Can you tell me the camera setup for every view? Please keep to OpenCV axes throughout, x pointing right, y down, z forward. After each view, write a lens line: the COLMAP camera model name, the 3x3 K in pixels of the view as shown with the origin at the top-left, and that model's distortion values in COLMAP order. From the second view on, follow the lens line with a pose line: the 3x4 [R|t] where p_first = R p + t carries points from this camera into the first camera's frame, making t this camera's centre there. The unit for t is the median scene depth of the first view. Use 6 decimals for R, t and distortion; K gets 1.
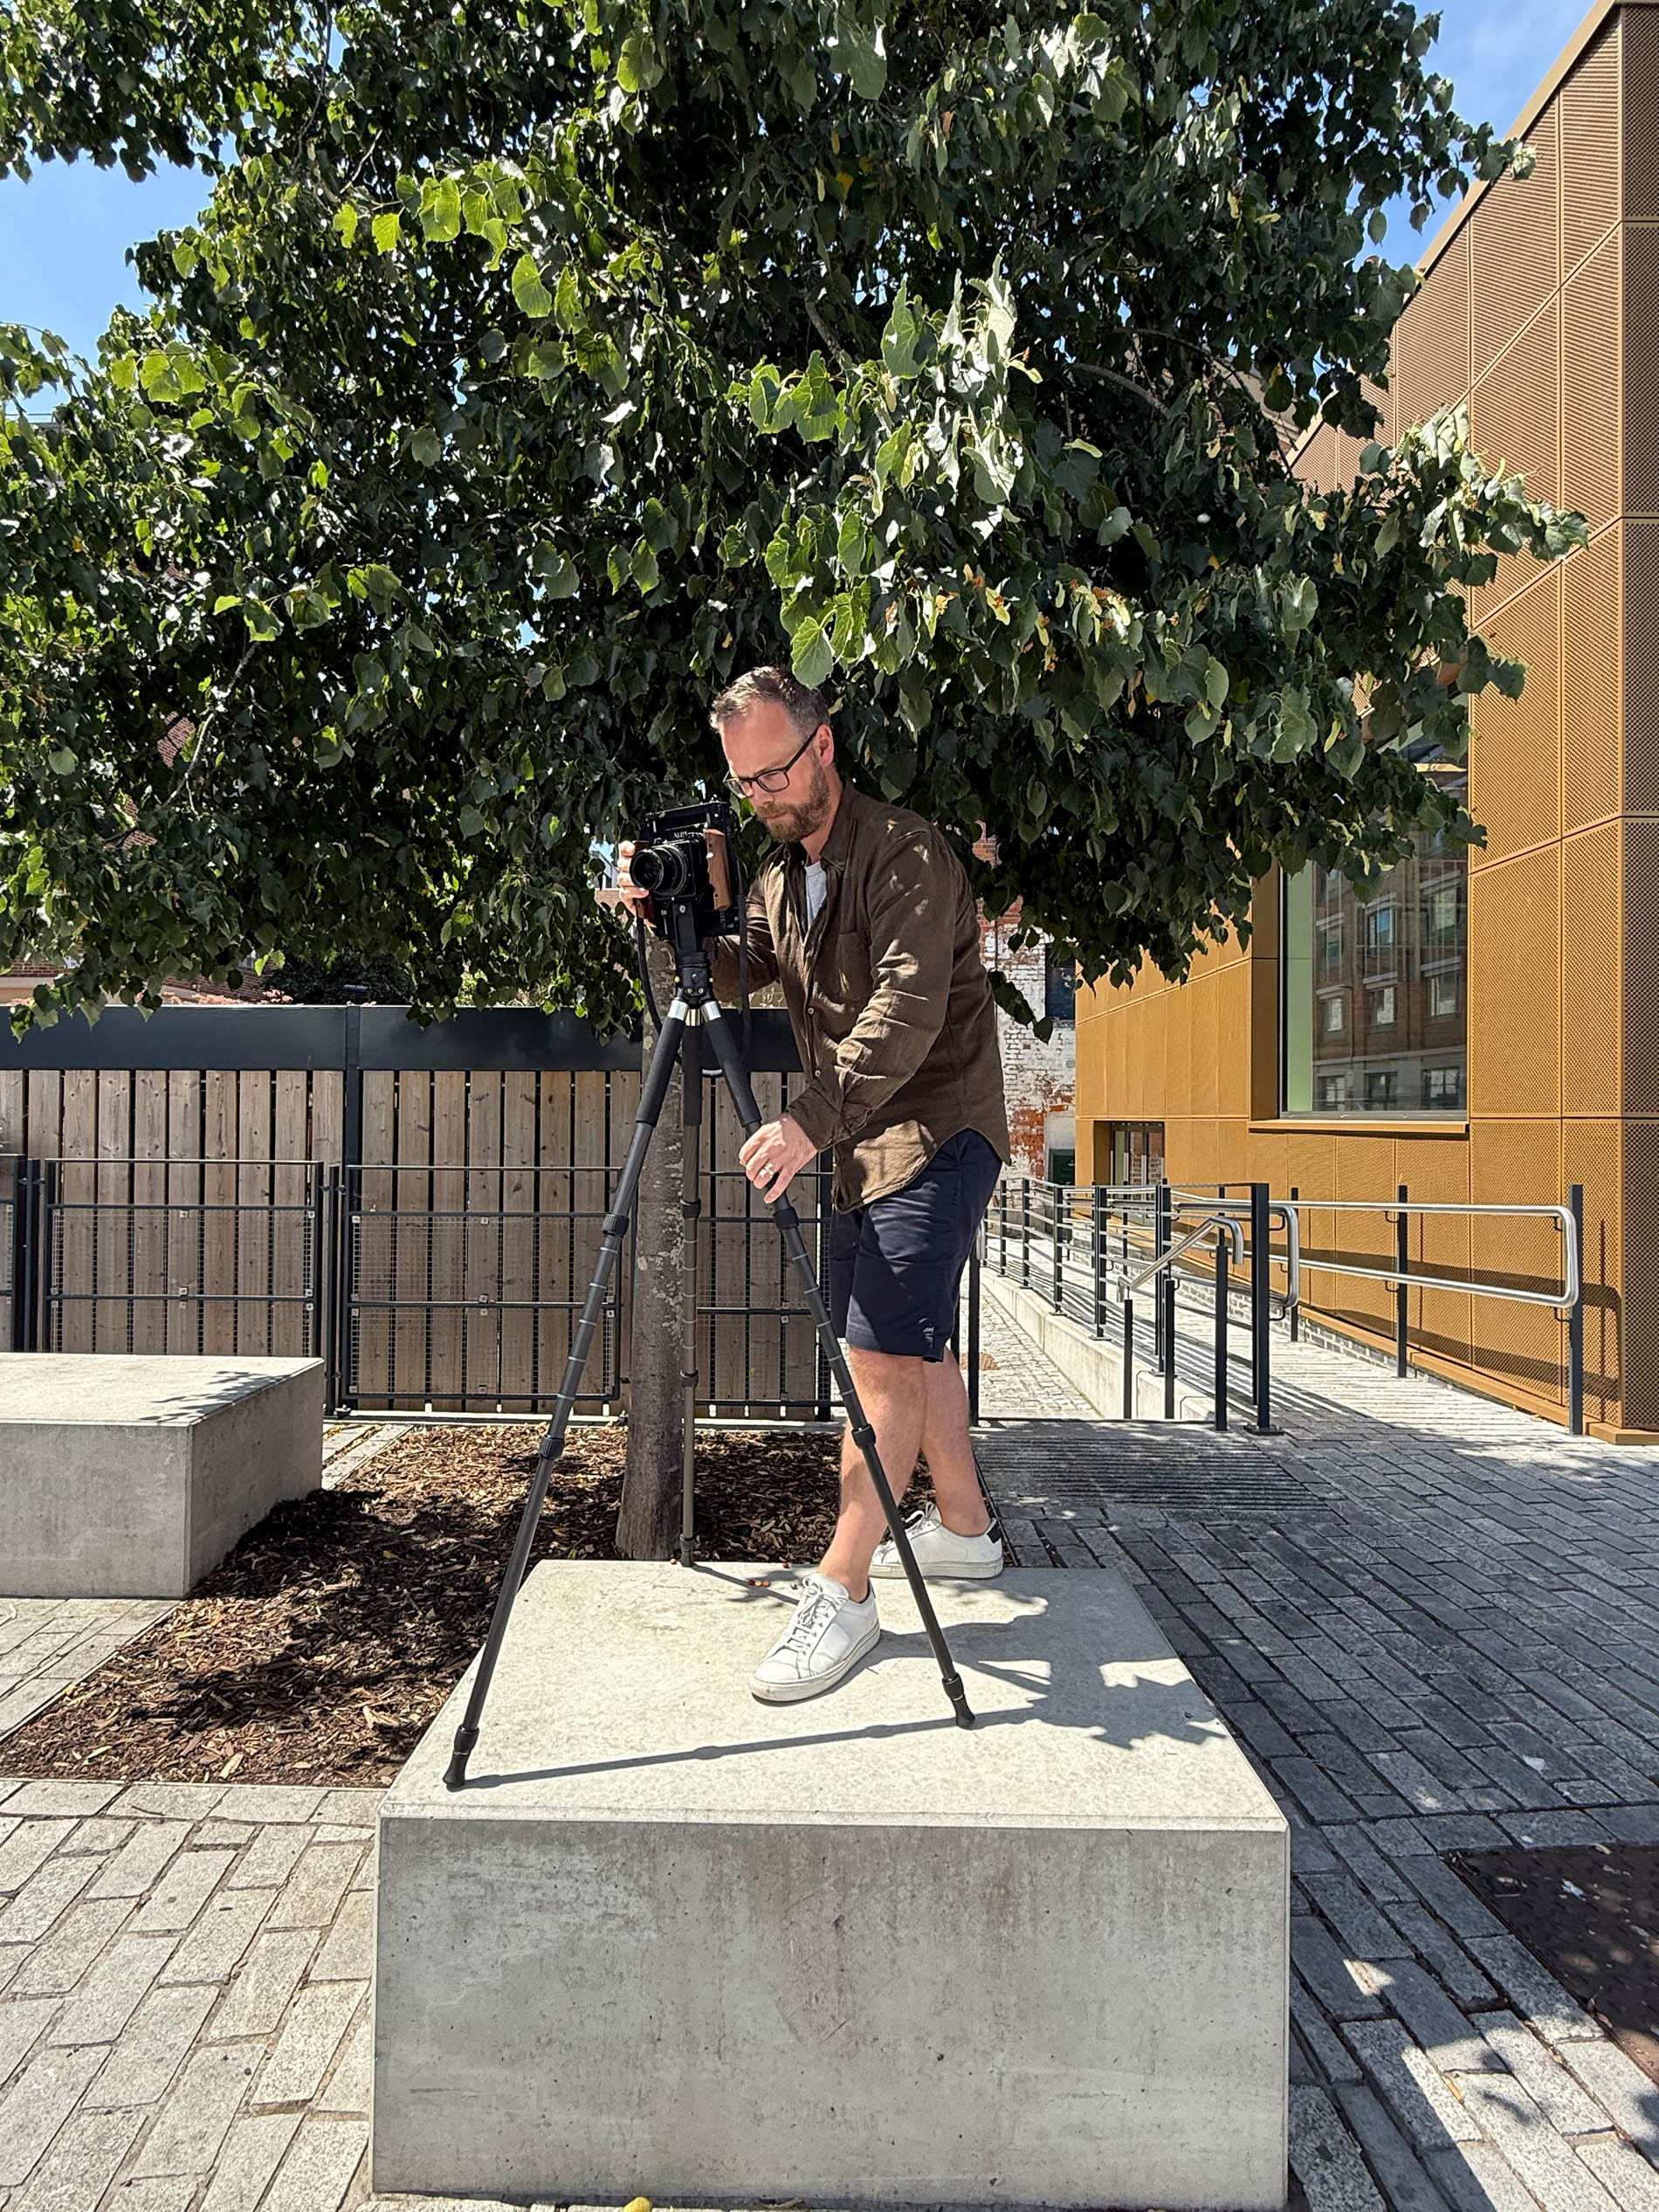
lens RADIAL K [[1070.2, 0, 829.5], [0, 1070.2, 1106.0], [0, 0, 1]] dist [0.022626, -0.000370]
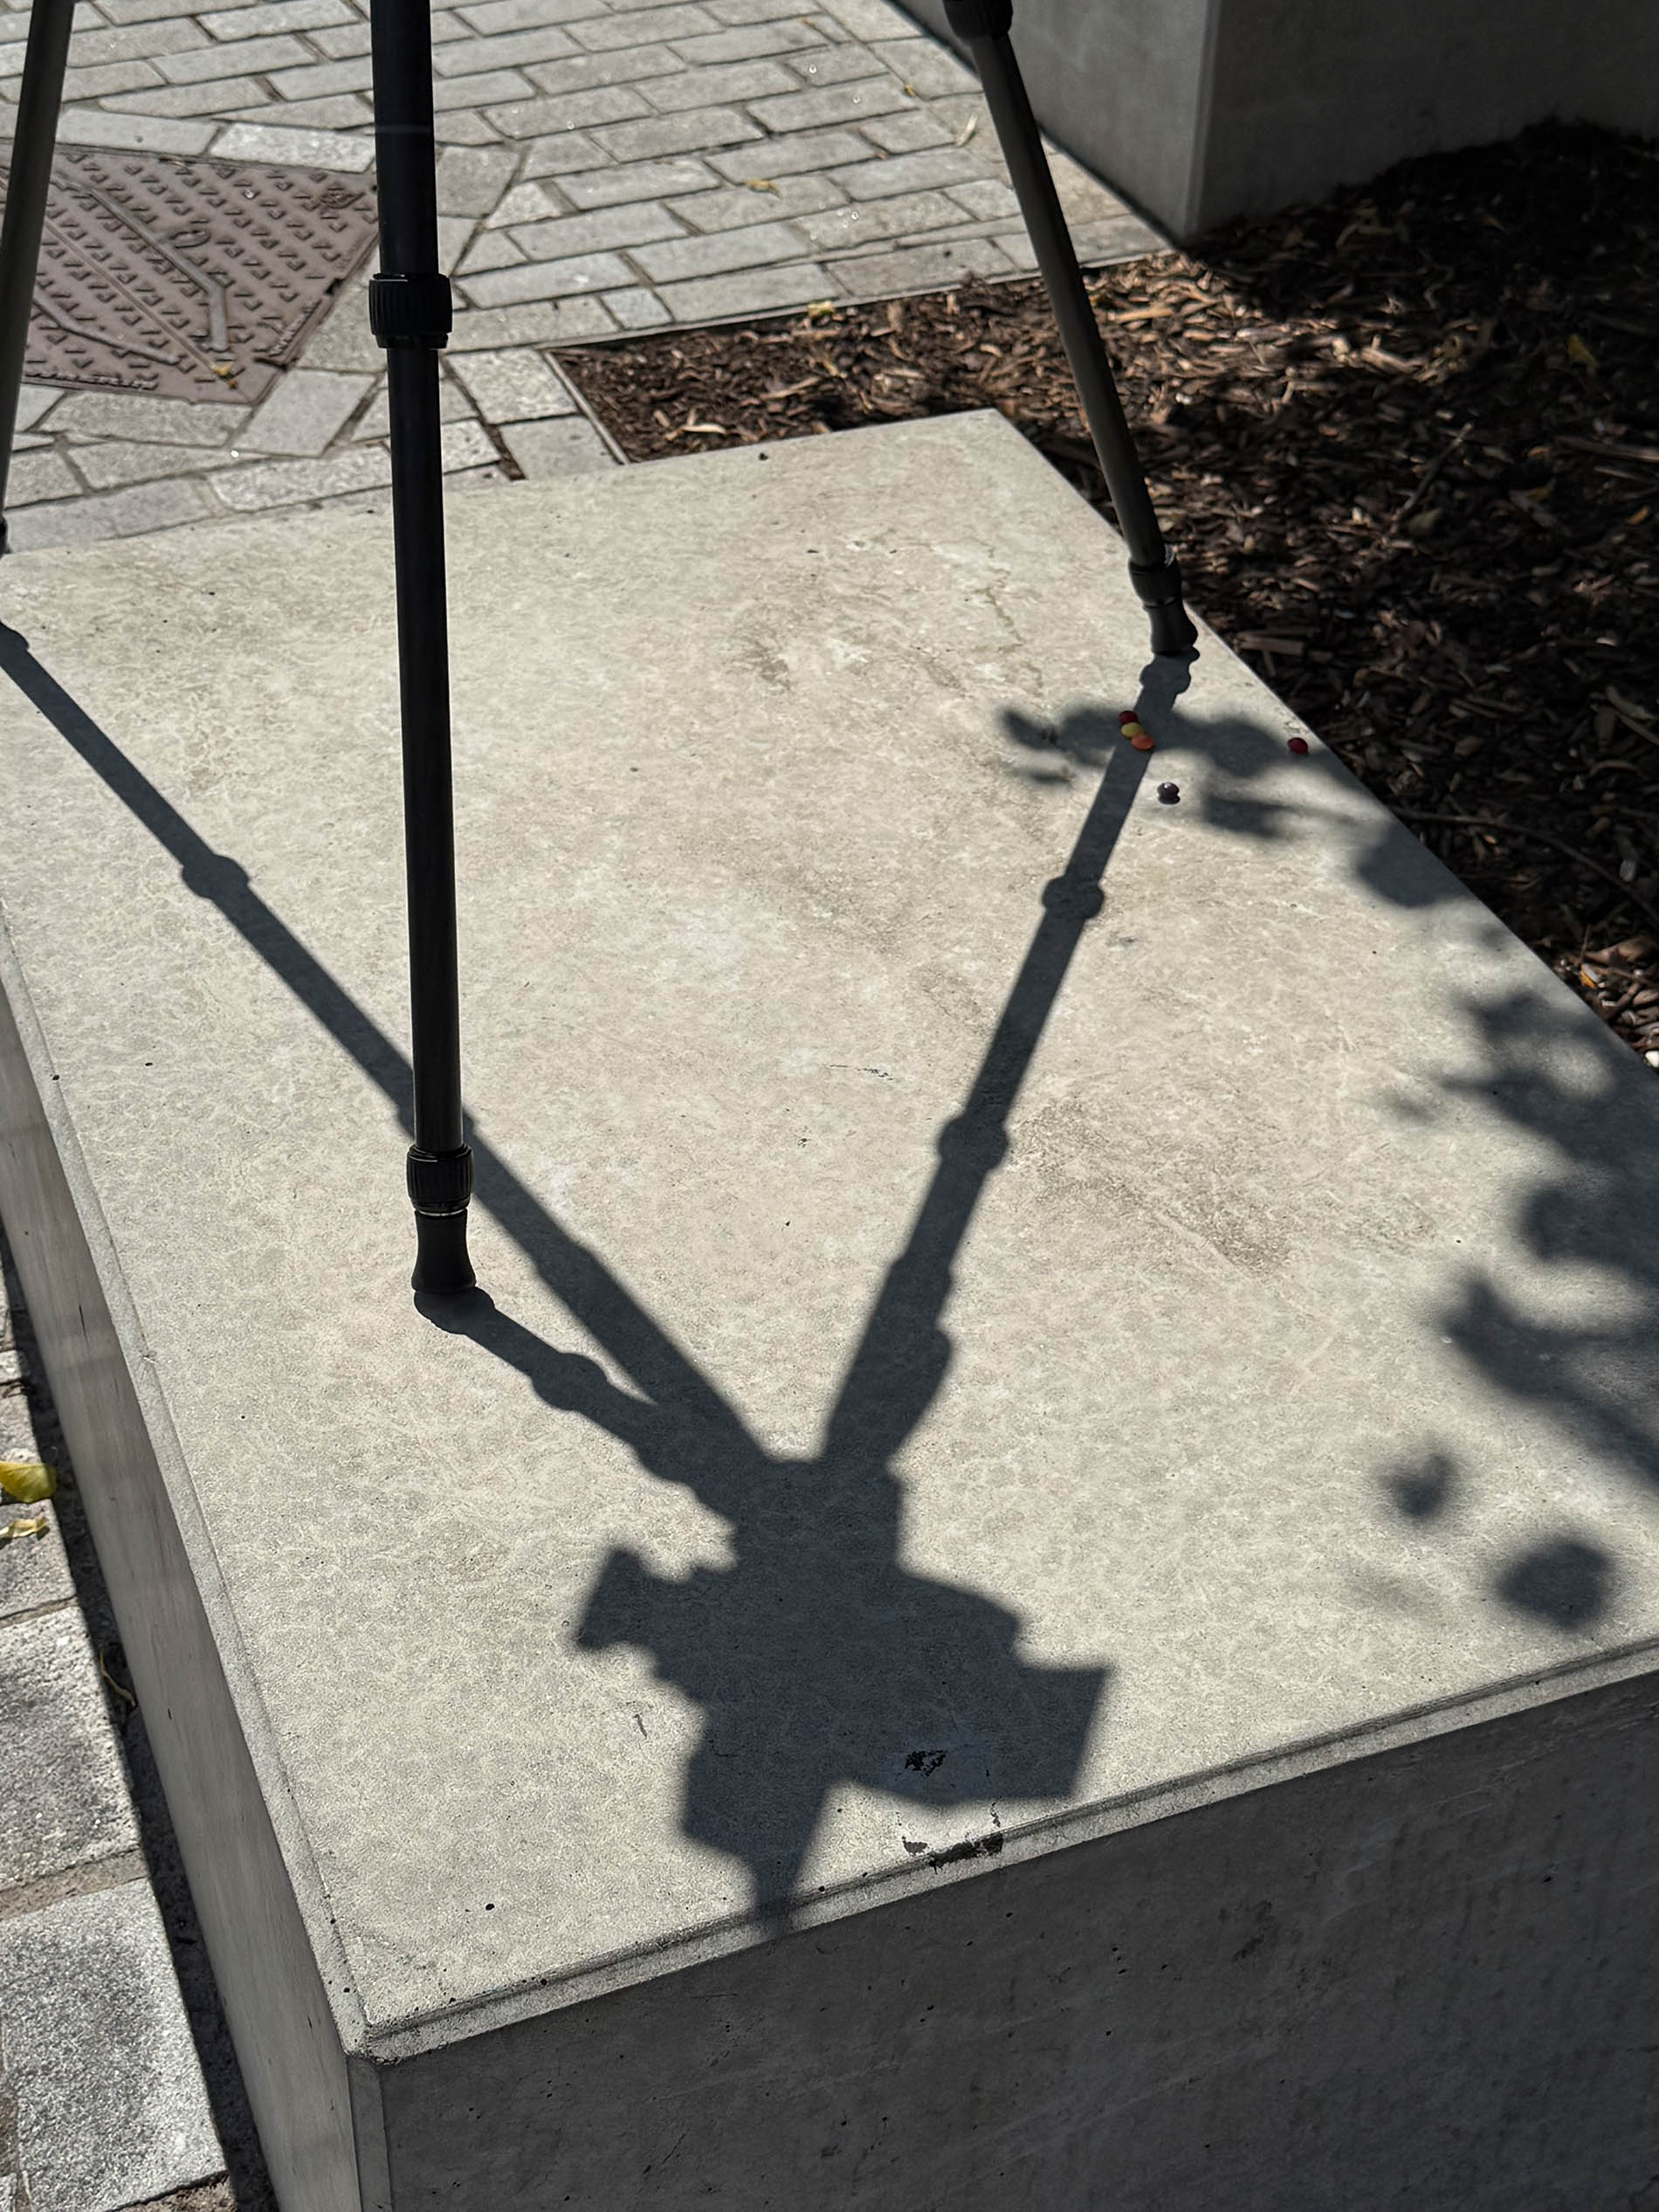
lens RADIAL K [[3014.8, 0, 829.5], [0, 3014.8, 1106.0], [0, 0, 1]] dist [0.163948, -0.023012]
pose [[0.365101, 0.560024, -0.743690, 0.310676], [0.002063, 0.798347, 0.602195, 0.001211], [0.930966, -0.221396, 0.290322, 0.321839]]
